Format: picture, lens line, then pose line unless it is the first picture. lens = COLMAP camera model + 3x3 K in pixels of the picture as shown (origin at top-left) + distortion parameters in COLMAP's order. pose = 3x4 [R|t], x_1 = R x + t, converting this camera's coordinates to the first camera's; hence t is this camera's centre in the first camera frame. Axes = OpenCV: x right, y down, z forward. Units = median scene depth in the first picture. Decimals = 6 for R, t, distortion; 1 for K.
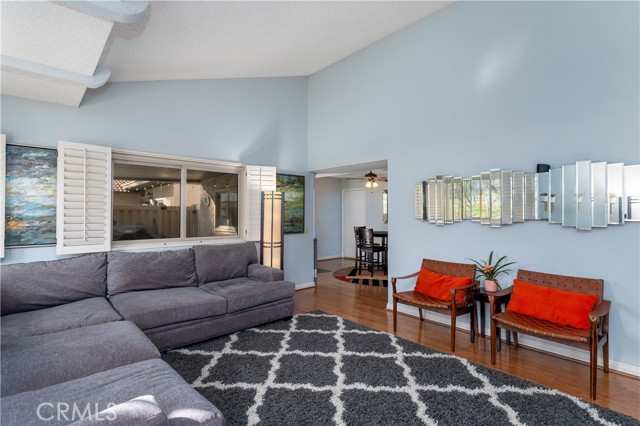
lens RADIAL K [[312.4, 0, 314.5], [0, 312.4, 212.2], [0, 0, 1]] dist [0.000563, 0.002431]
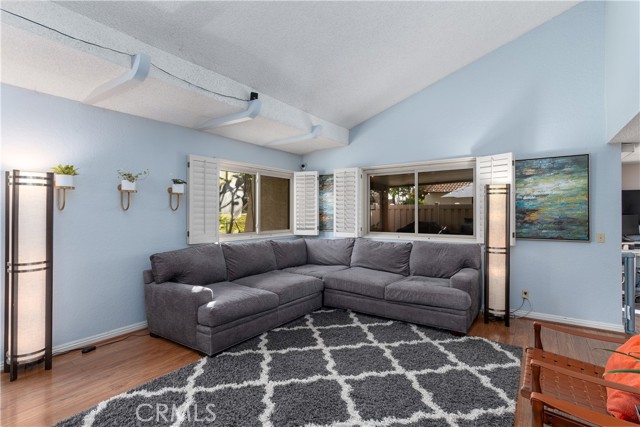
lens RADIAL K [[312.4, 0, 313.1], [0, 312.4, 213.2], [0, 0, 1]] dist [0.000563, 0.002431]
pose [[0.217163, 0.002253, -0.976133, 0.723945], [0.006548, 0.999971, 0.003765, 0.001902], [0.976113, -0.007210, 0.217142, 0.462972]]
